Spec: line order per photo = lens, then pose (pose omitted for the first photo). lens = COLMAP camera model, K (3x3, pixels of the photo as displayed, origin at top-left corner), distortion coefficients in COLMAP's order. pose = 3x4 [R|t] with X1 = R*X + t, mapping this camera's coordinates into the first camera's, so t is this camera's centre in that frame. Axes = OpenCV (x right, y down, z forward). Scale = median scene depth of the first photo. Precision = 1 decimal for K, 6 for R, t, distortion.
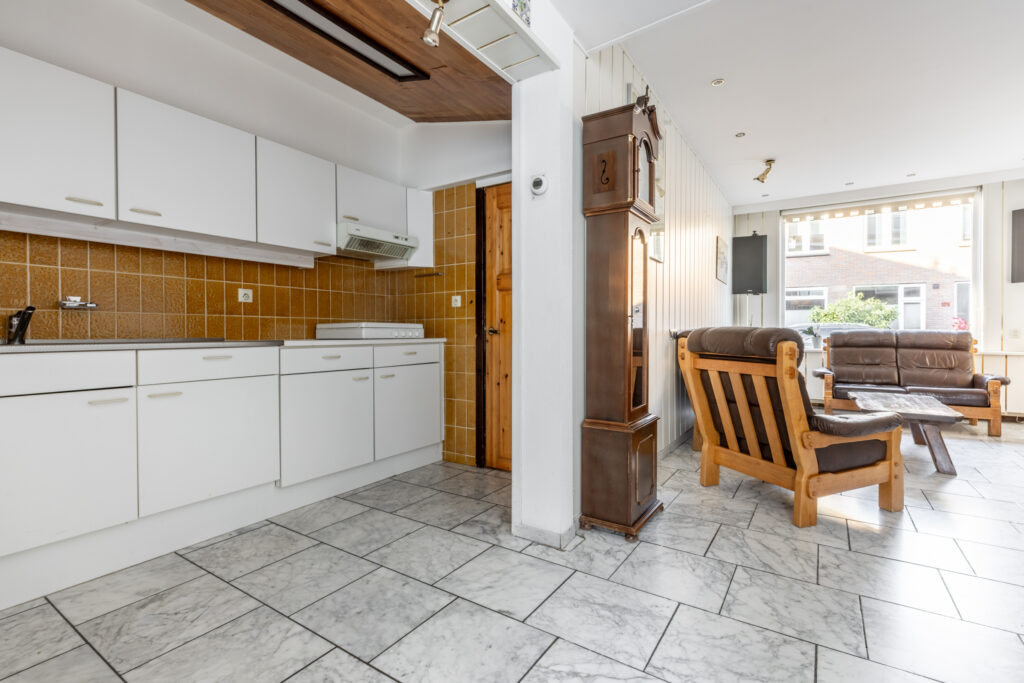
lens RADIAL K [[465.2, 0, 504.6], [0, 465.2, 336.1], [0, 0, 1]] dist [0.004364, -0.001762]
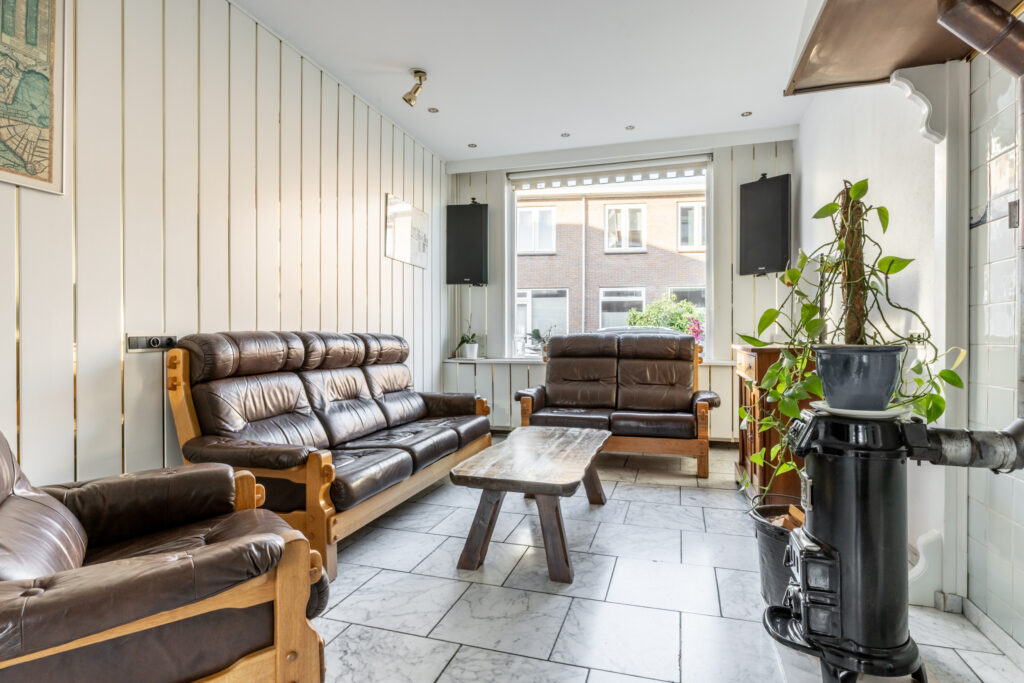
lens RADIAL K [[534.1, 0, 512.5], [0, 534.1, 340.4], [0, 0, 1]] dist [-0.000566, 0.000063]
pose [[0.954531, -0.003639, 0.298089, 0.417569], [0.004086, 0.999991, -0.000875, -0.002944], [-0.298083, 0.002054, 0.954538, 0.227635]]
